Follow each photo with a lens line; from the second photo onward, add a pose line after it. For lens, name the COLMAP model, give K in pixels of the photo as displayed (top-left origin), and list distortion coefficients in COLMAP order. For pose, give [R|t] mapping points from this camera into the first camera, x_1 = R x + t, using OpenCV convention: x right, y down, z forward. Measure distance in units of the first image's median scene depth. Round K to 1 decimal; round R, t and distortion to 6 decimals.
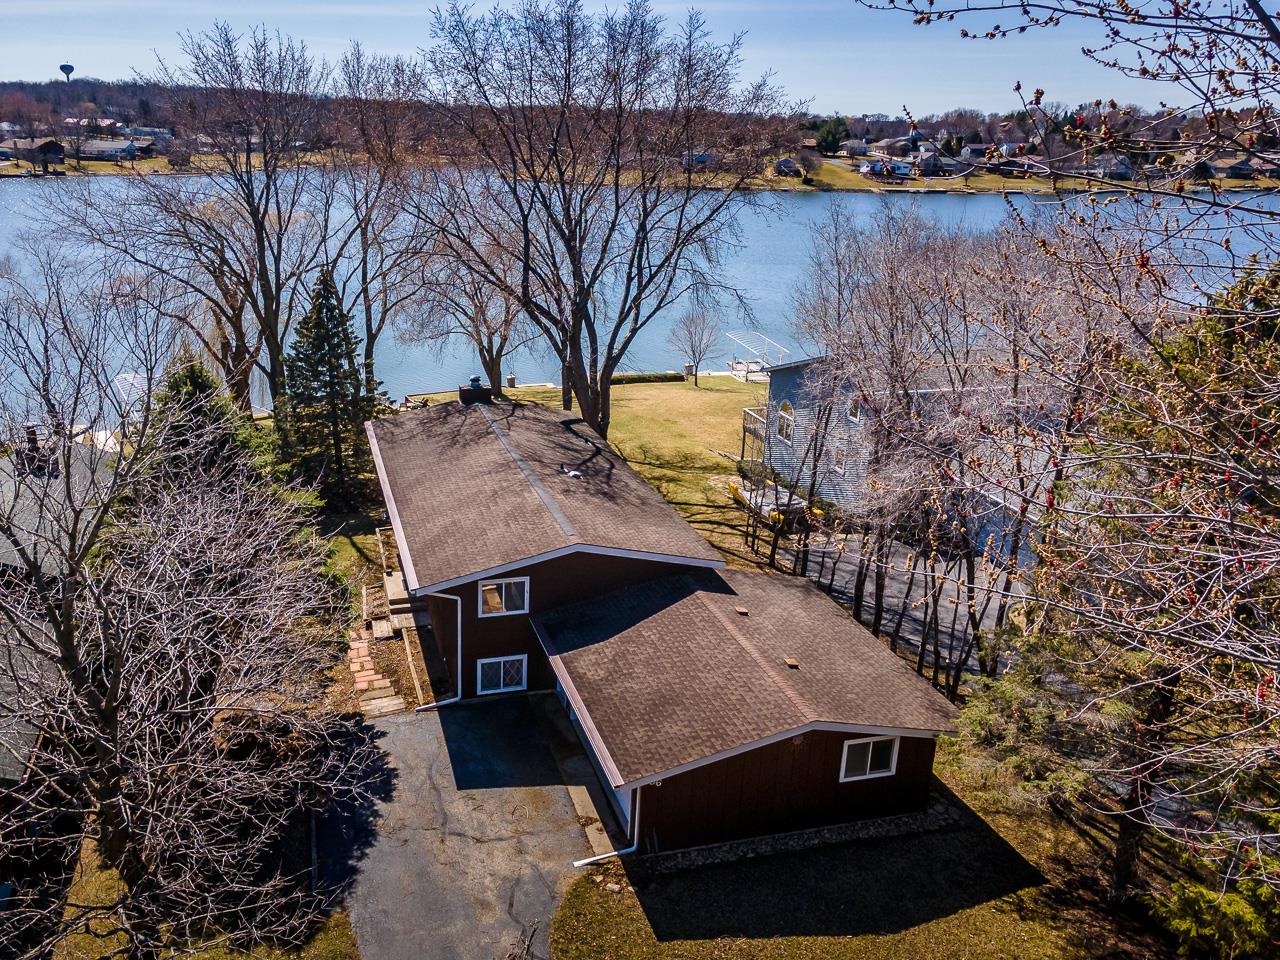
lens RADIAL K [[890.6, 0, 647.4], [0, 890.6, 478.5], [0, 0, 1]] dist [0.035234, 0.008615]
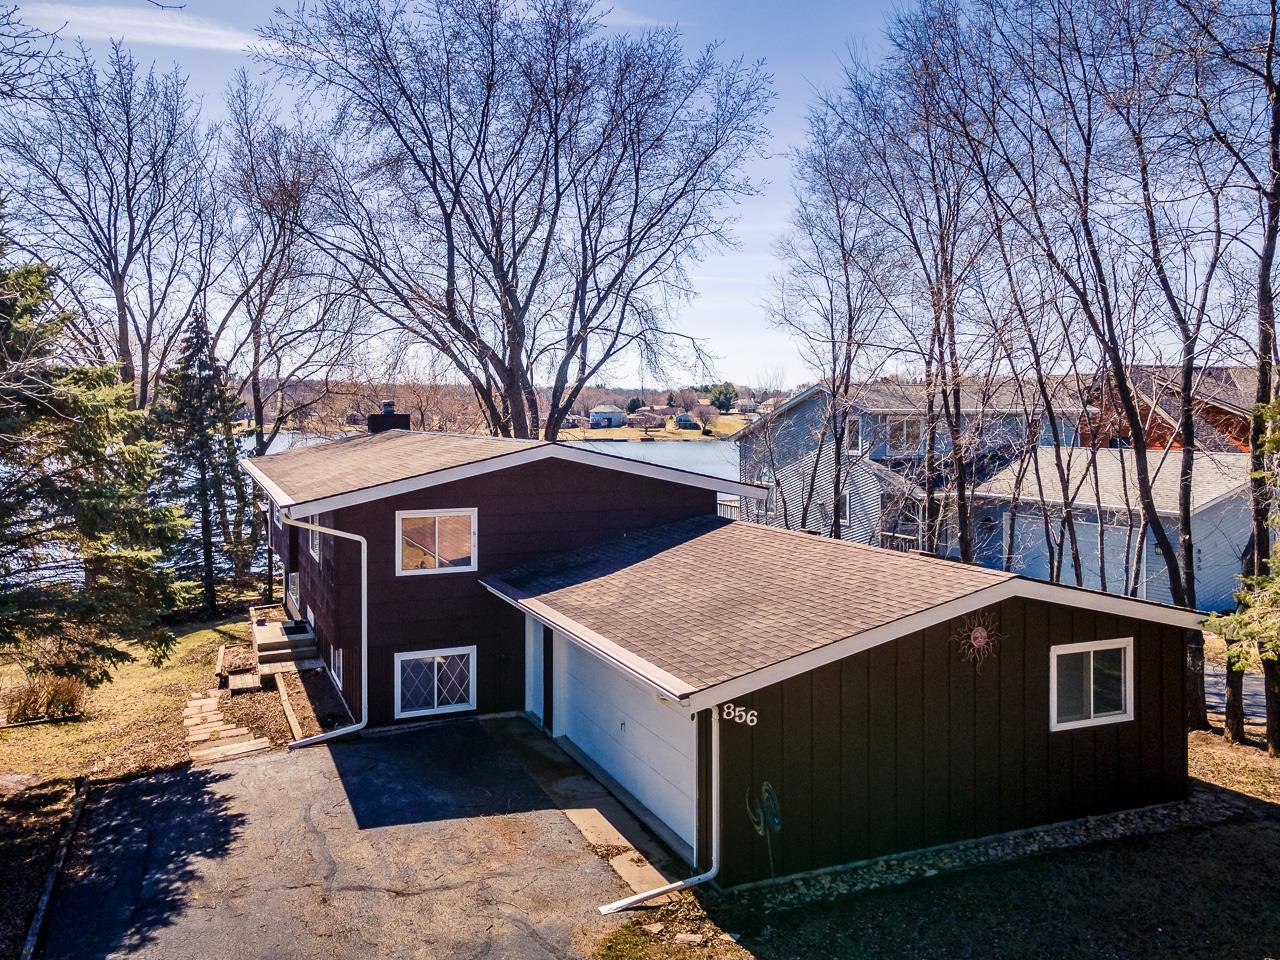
lens RADIAL K [[890.6, 0, 647.4], [0, 890.6, 478.5], [0, 0, 1]] dist [0.035234, 0.008615]
pose [[0.993226, -0.062506, 0.097954, -0.077521], [0.086697, 0.959914, -0.266550, 0.291747], [-0.077367, 0.273236, 0.958831, 0.400379]]
